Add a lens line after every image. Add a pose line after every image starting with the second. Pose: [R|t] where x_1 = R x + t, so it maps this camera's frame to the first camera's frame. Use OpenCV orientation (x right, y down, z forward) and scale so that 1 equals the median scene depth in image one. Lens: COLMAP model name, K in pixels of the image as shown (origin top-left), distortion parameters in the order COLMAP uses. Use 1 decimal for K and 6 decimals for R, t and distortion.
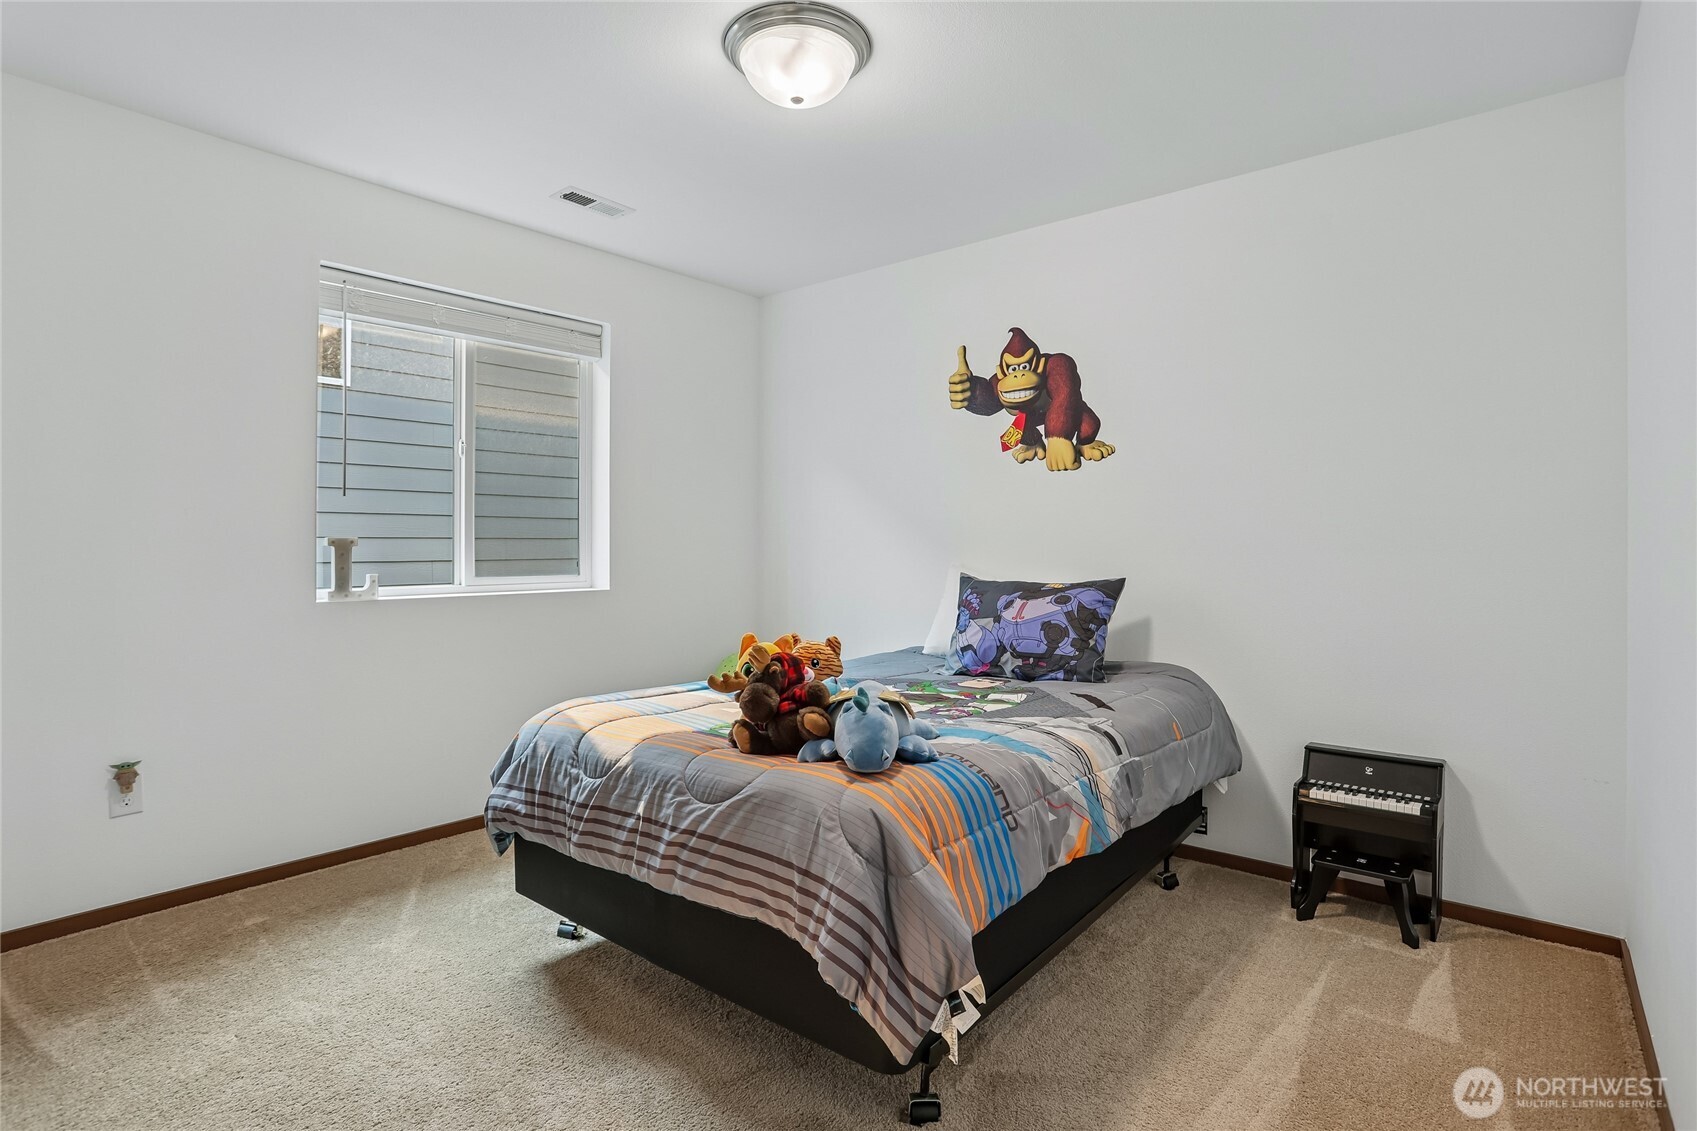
lens RADIAL K [[837.7, 0, 839.8], [0, 837.7, 577.4], [0, 0, 1]] dist [-0.032824, -0.000349]
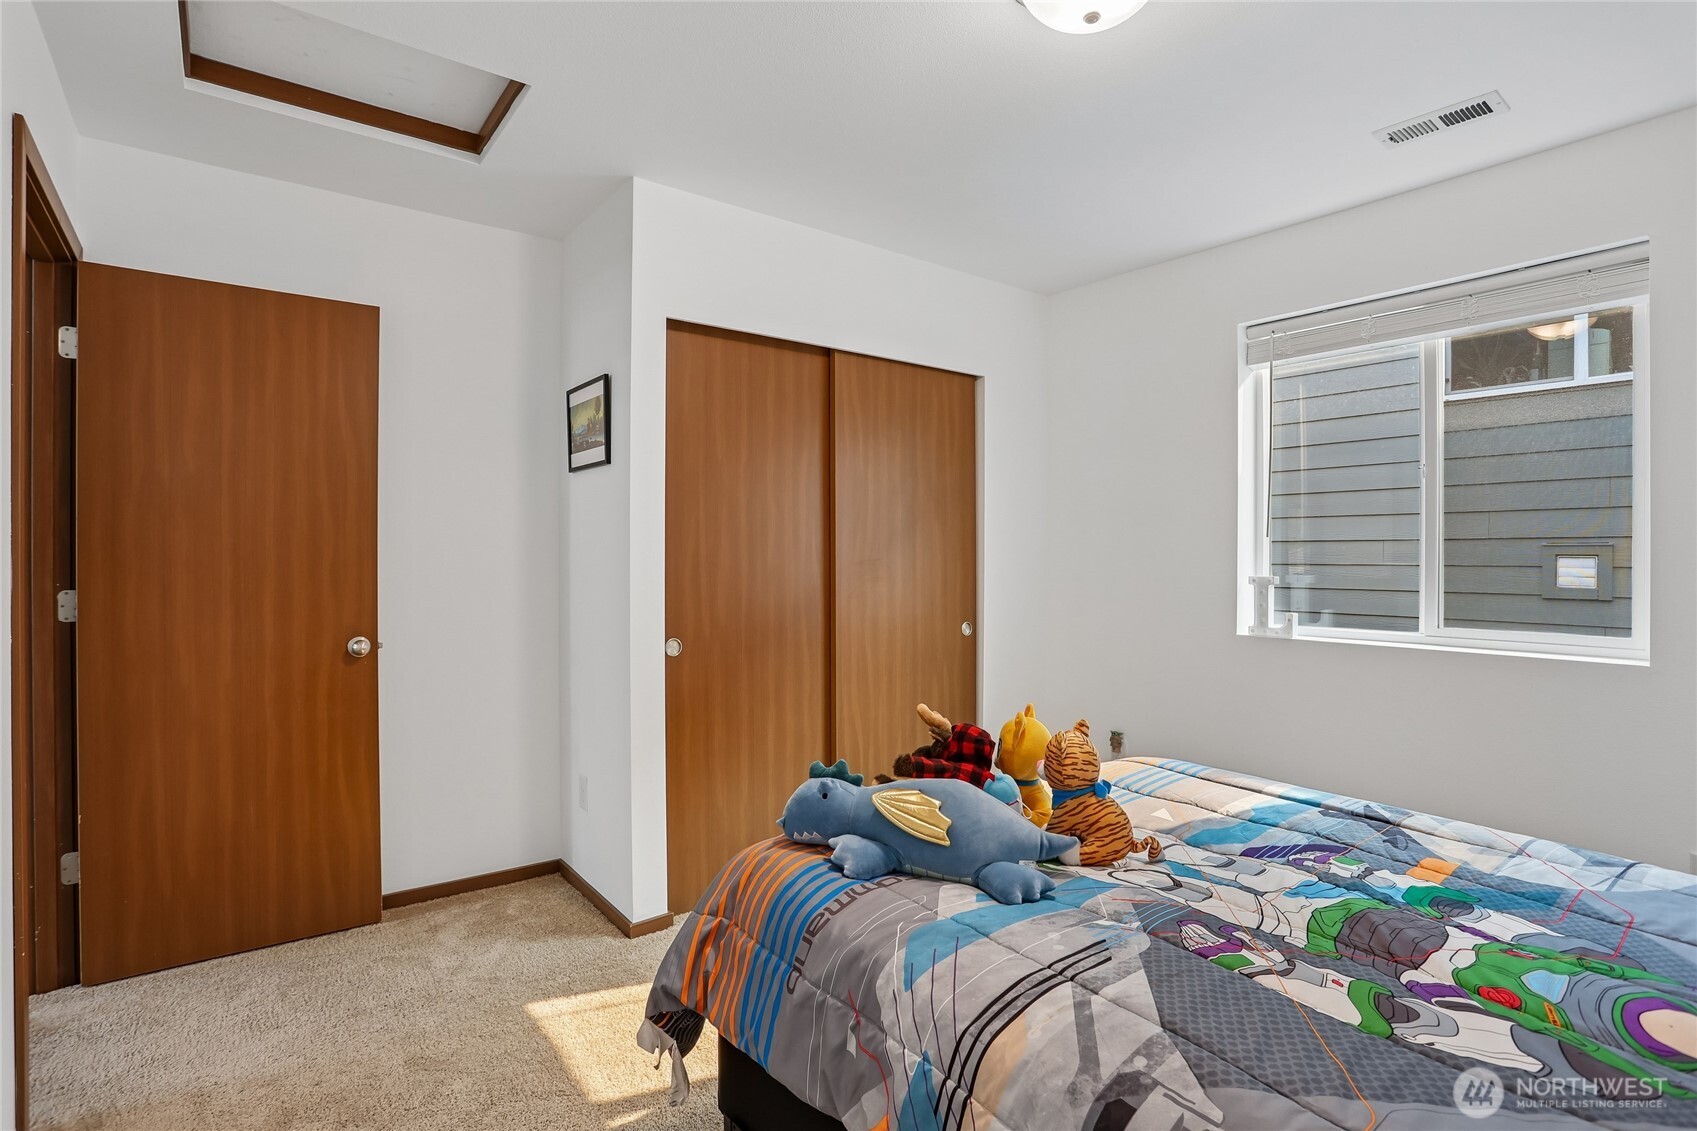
lens RADIAL K [[837.7, 0, 854.0], [0, 837.7, 561.8], [0, 0, 1]] dist [-0.032824, -0.000349]
pose [[-0.233401, -0.001833, -0.972379, 1.151847], [-0.041346, 0.999113, 0.008041, -0.110219], [0.971501, 0.042081, -0.233269, 1.520388]]
